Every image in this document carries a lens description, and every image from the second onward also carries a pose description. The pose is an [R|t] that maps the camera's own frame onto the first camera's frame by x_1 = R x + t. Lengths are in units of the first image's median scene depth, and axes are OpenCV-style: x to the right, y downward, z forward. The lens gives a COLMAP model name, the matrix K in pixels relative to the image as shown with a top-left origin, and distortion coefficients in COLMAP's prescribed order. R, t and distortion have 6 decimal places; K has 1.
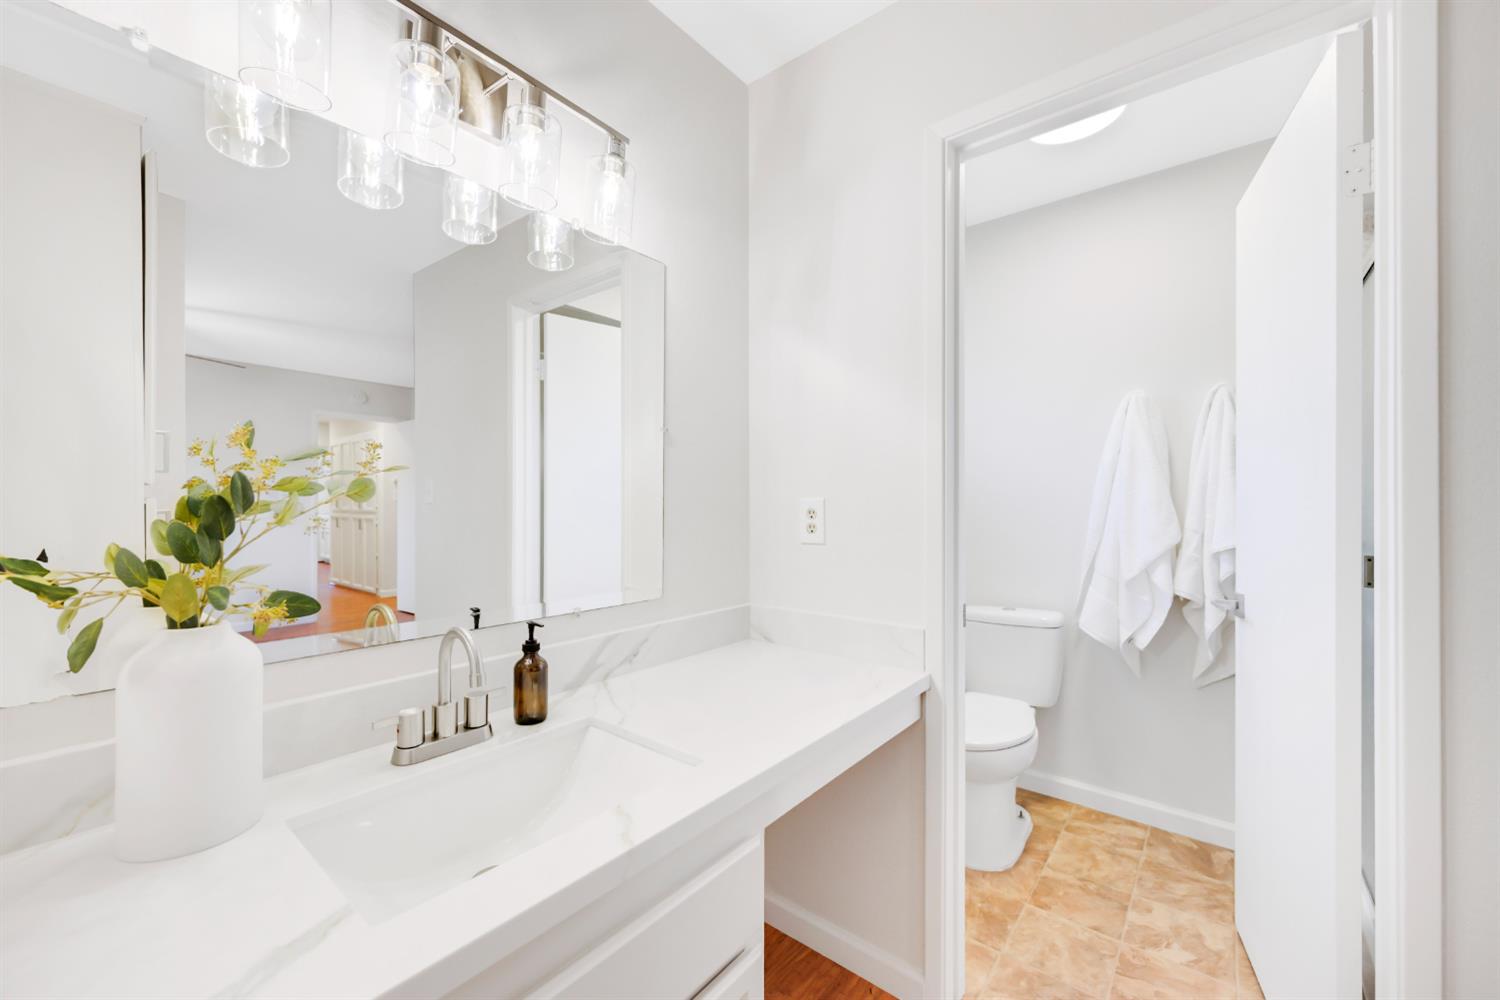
lens RADIAL K [[603.3, 0, 742.0], [0, 603.3, 501.7], [0, 0, 1]] dist [-0.001305, -0.000171]
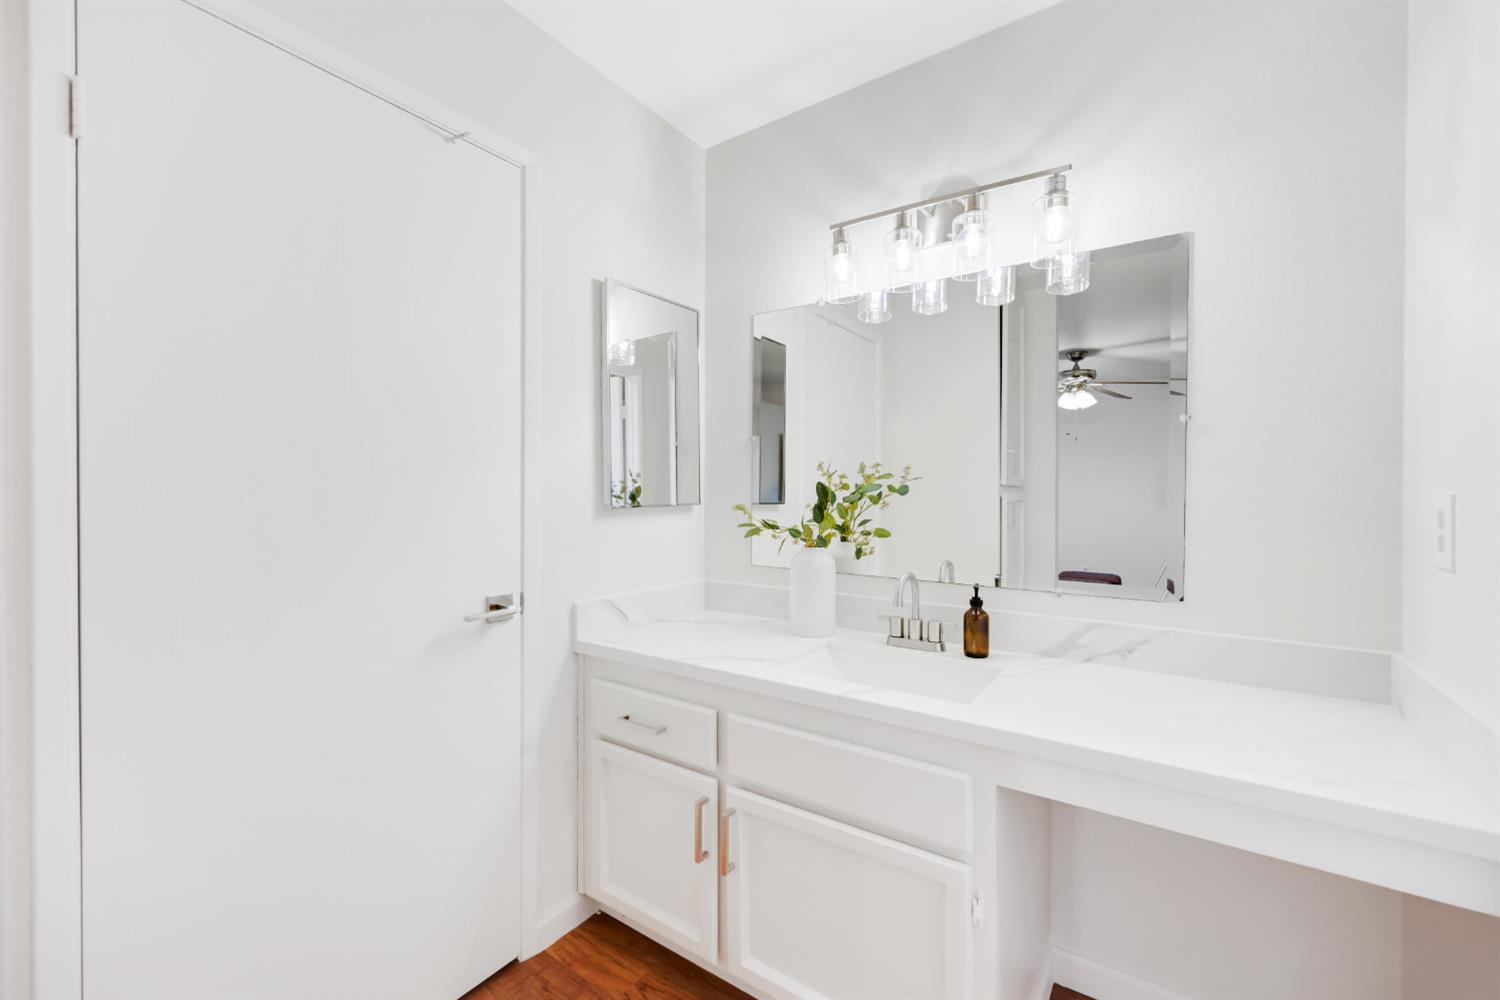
lens RADIAL K [[603.3, 0, 748.2], [0, 603.3, 497.3], [0, 0, 1]] dist [-0.001305, -0.000171]
pose [[0.080413, 0.006910, -0.996738, 1.689759], [-0.002890, 0.999973, 0.006699, -0.011269], [0.996757, 0.002342, 0.080431, 0.646762]]
